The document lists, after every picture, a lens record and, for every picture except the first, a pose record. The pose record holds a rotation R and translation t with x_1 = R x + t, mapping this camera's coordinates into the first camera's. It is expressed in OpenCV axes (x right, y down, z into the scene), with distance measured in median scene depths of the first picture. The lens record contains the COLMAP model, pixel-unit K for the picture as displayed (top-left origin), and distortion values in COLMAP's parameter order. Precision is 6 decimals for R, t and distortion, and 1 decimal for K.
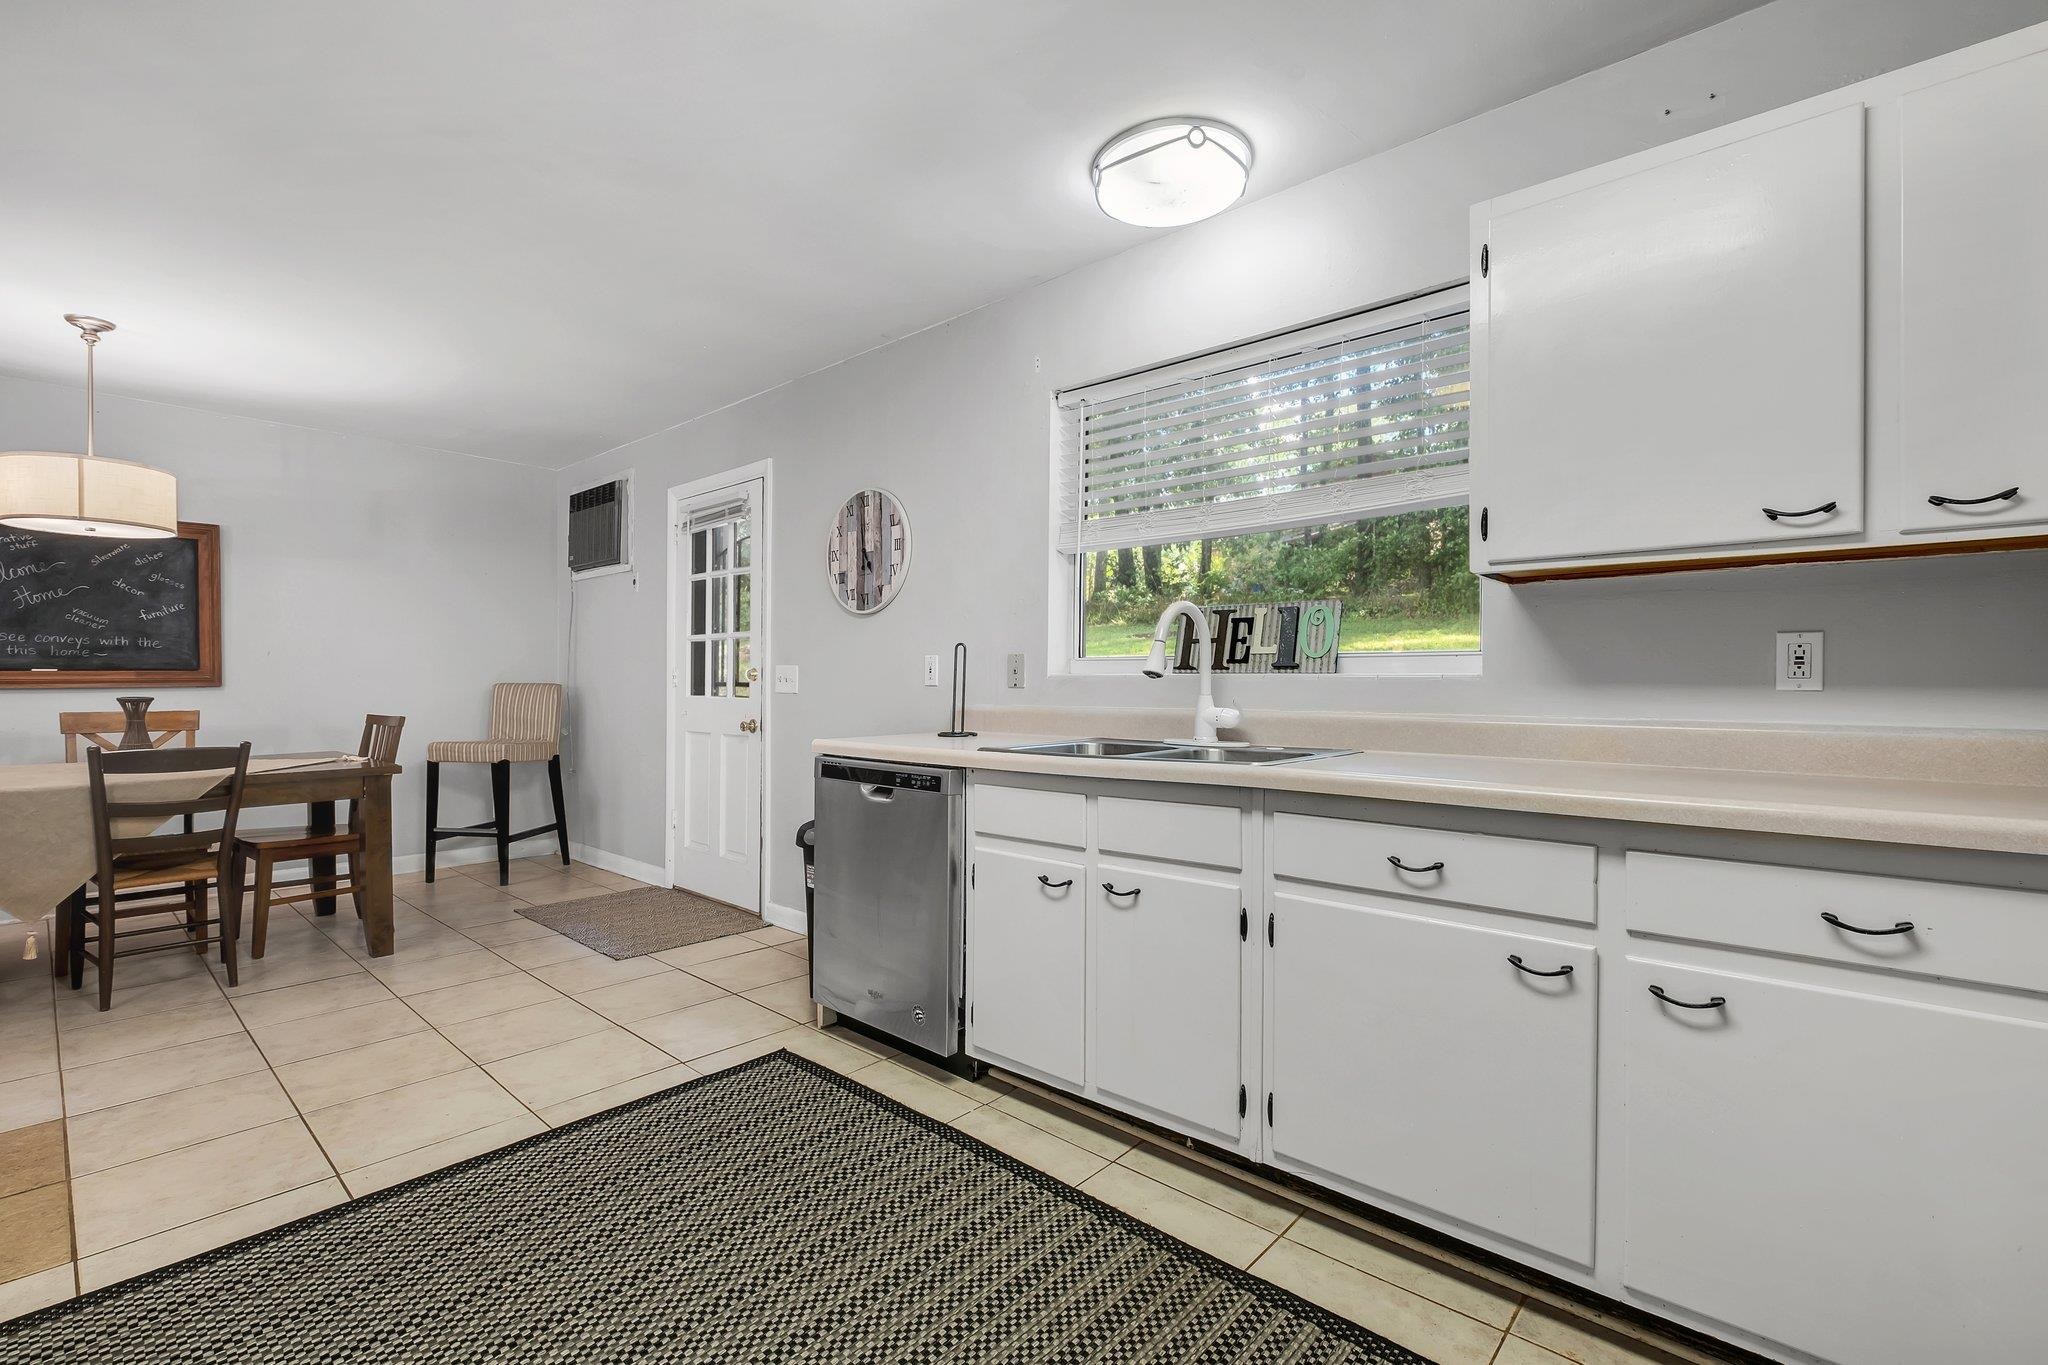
lens RADIAL K [[894.8, 0, 1003.5], [0, 894.8, 683.4], [0, 0, 1]] dist [-0.006608, 0.000980]
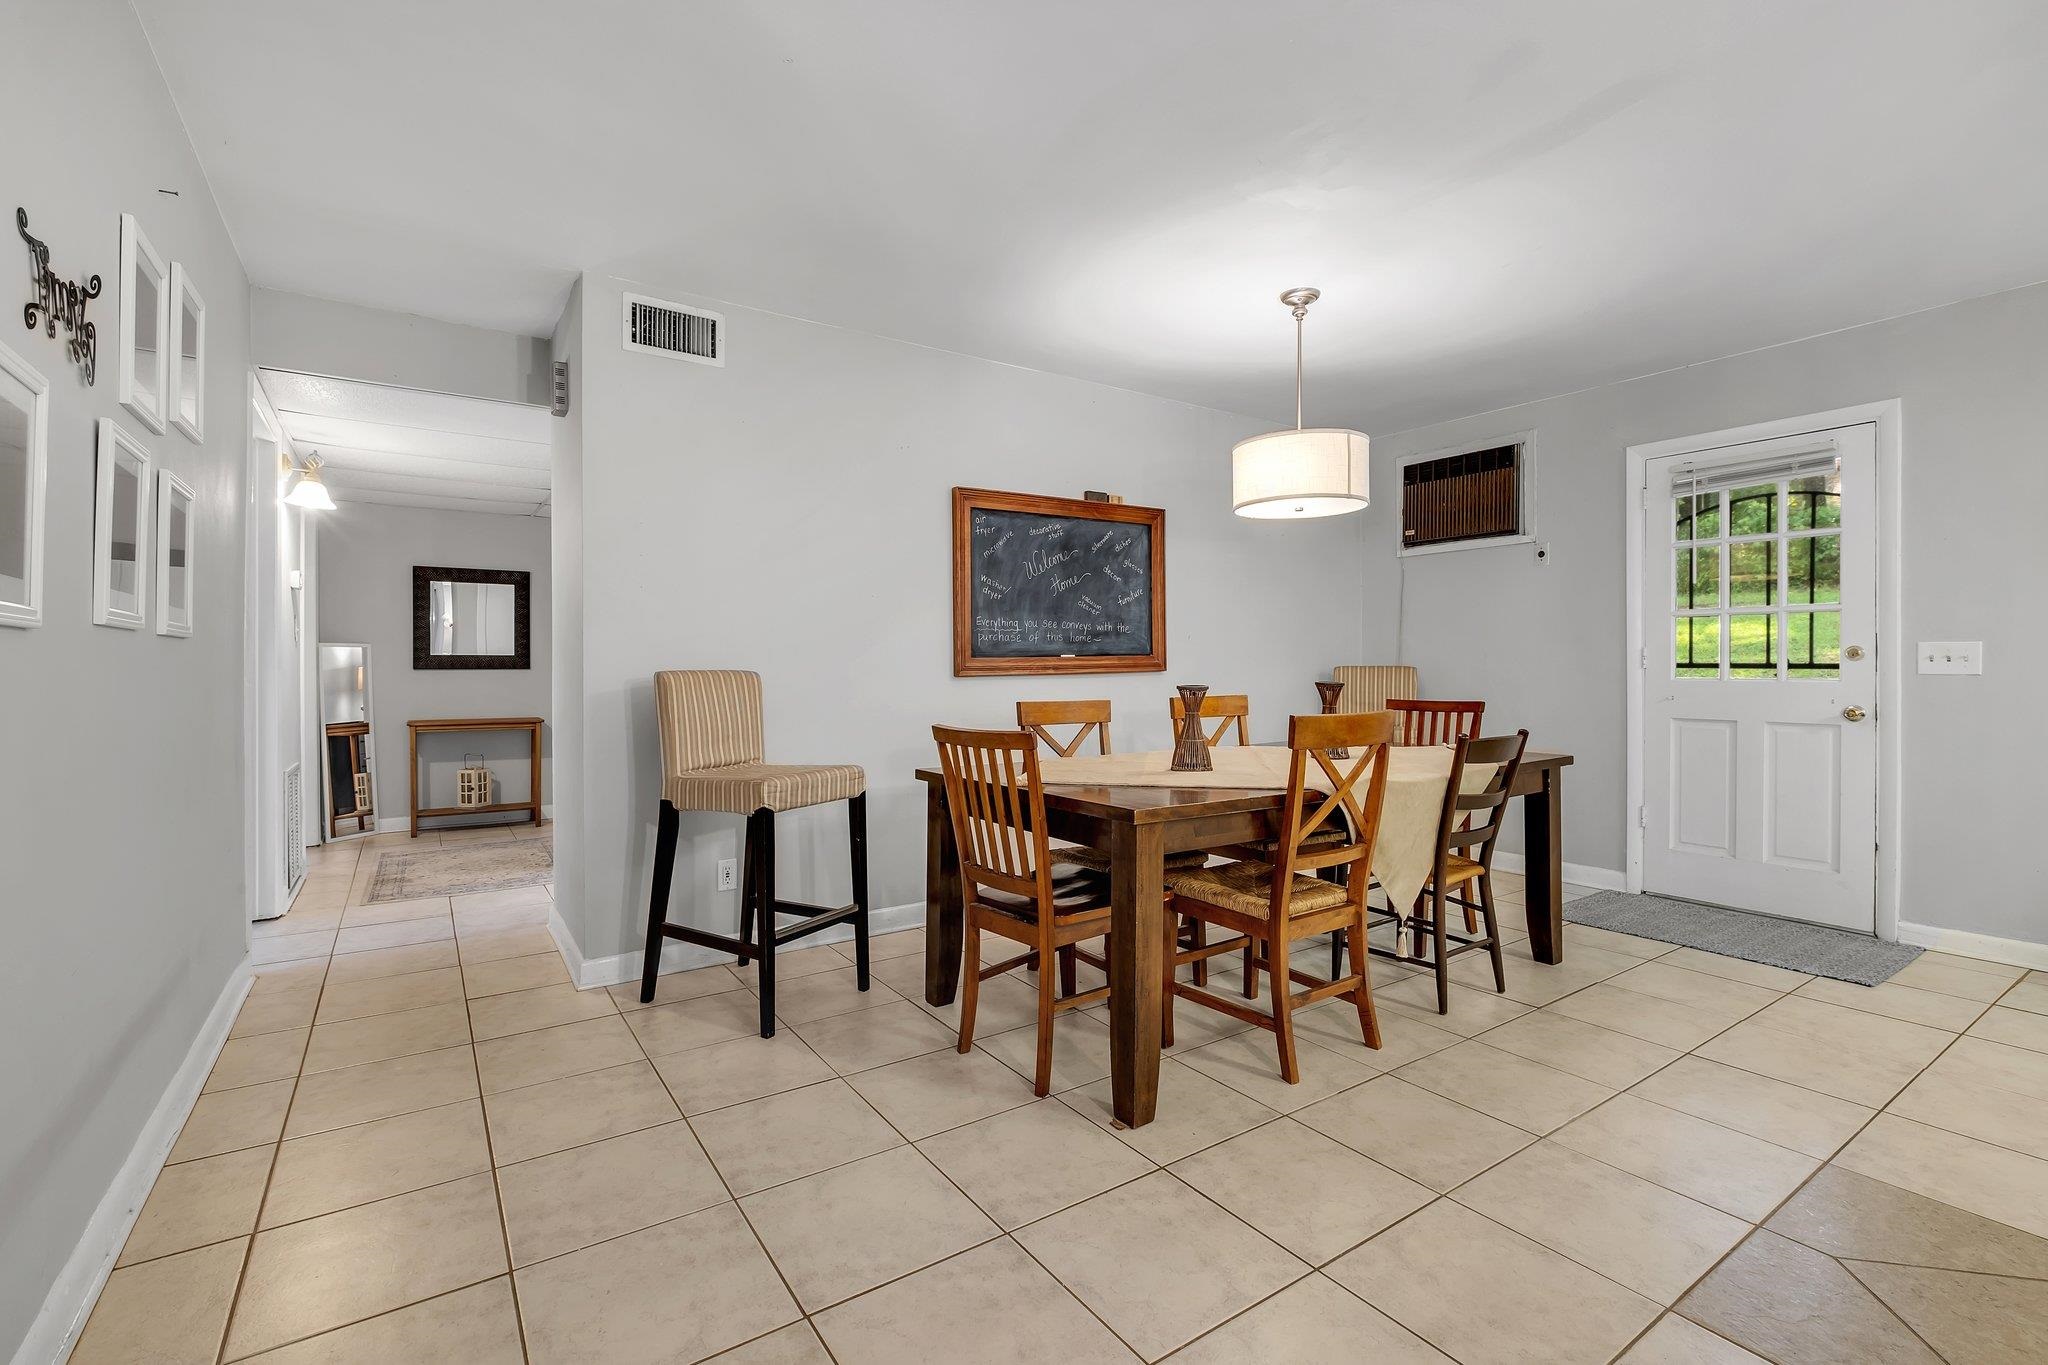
lens RADIAL K [[894.8, 0, 976.5], [0, 894.8, 671.8], [0, 0, 1]] dist [-0.006608, 0.000980]
pose [[0.974406, -0.007394, -0.224676, -0.914554], [0.007953, 0.999967, 0.001584, 0.000584], [0.224657, -0.003330, 0.974432, -0.021183]]
